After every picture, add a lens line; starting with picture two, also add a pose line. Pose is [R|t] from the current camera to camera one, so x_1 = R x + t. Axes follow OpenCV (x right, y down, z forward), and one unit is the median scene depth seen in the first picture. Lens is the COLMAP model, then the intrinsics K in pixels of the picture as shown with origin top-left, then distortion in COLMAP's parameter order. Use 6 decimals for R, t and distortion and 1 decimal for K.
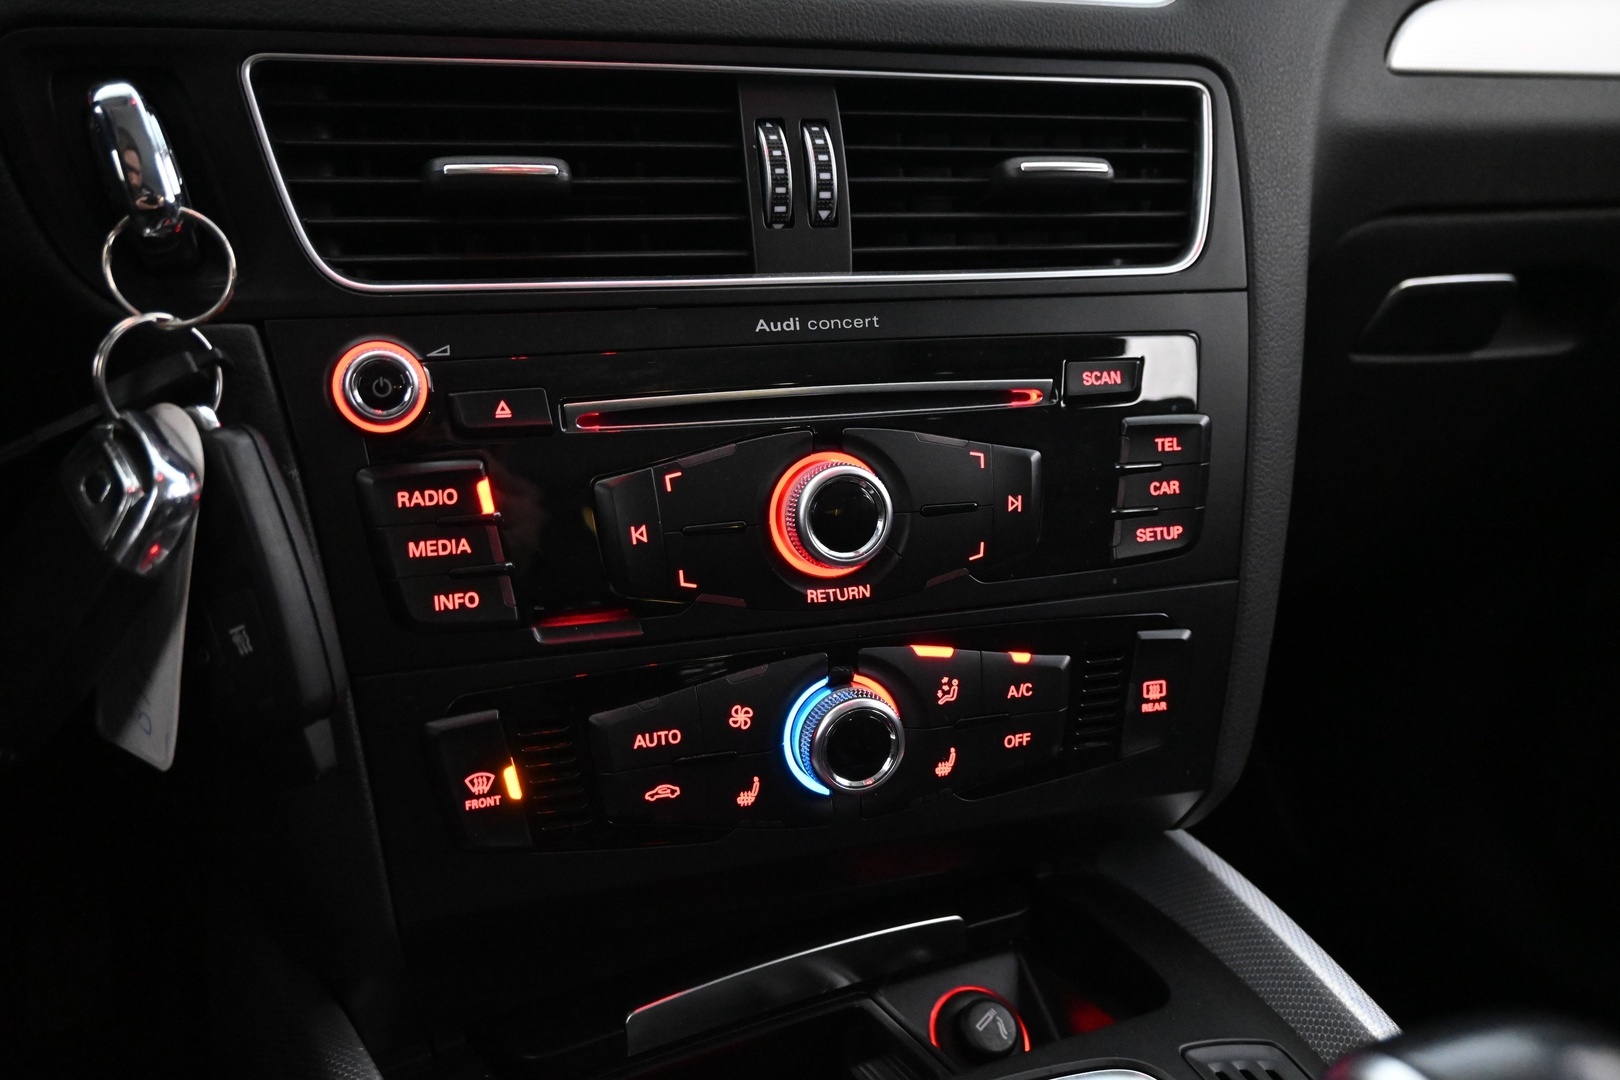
lens RADIAL K [[1356.5, 0, 810.0], [0, 1356.5, 540.0], [0, 0, 1]] dist [0.003866, 0.001174]
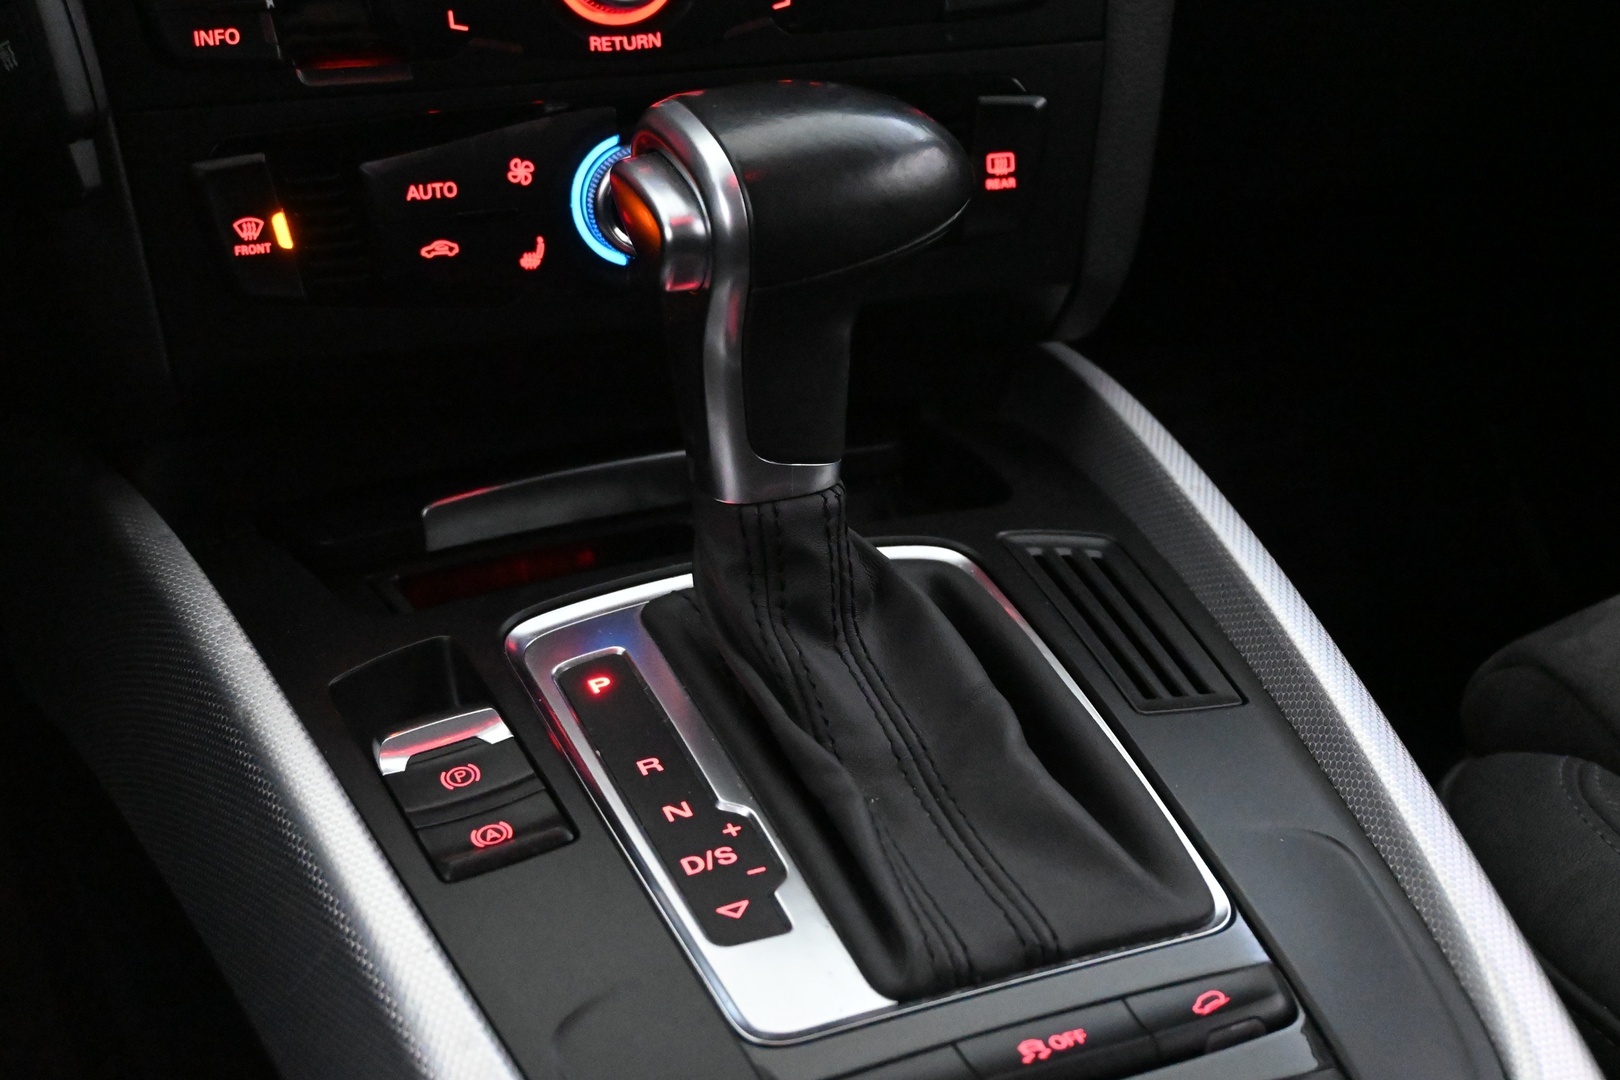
lens RADIAL K [[2435.5, 0, 810.0], [0, 2435.5, 540.0], [0, 0, 1]] dist [0.029780, -0.055281]
pose [[0.996876, 0.001446, -0.078975, 0.289824], [0.007588, 0.993456, 0.113965, 0.195824], [0.078623, -0.114208, 0.990341, -0.715346]]
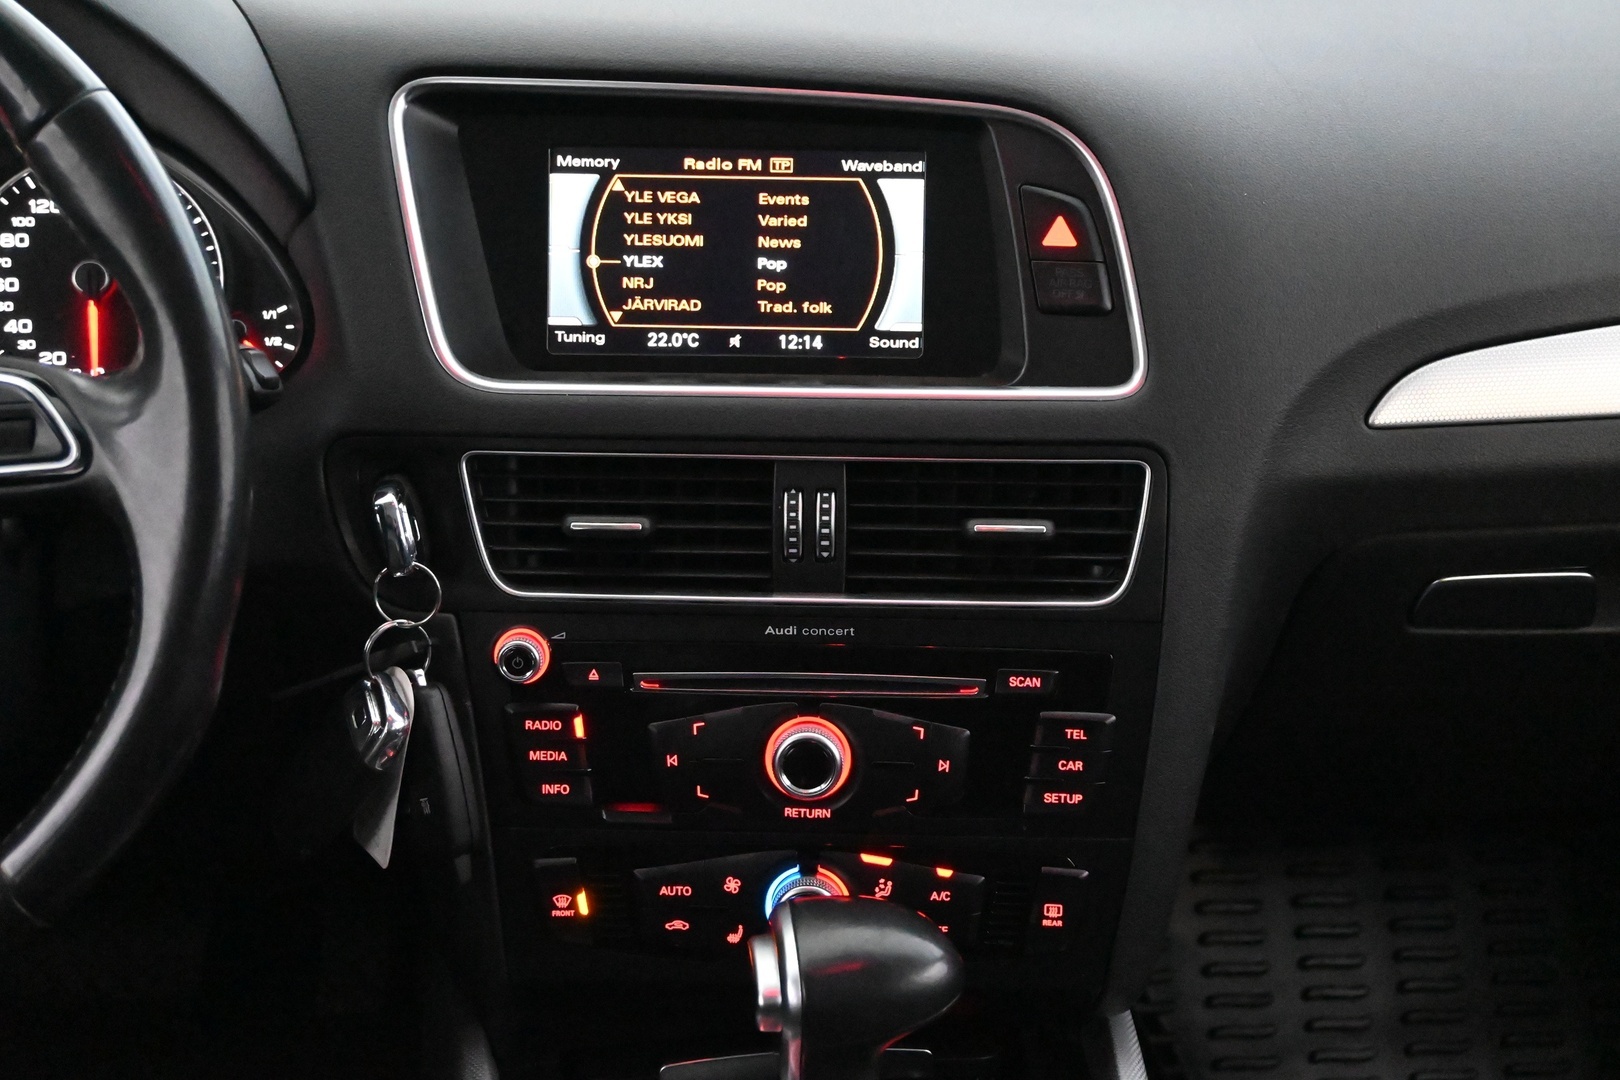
lens RADIAL K [[2435.5, 0, 810.0], [0, 2435.5, 540.0], [0, 0, 1]] dist [0.029780, -0.055281]
pose [[0.934295, 0.123021, -0.334601, 0.895524], [-0.098048, 0.991049, 0.090597, -0.506888], [0.342751, -0.051838, 0.937995, -1.499731]]
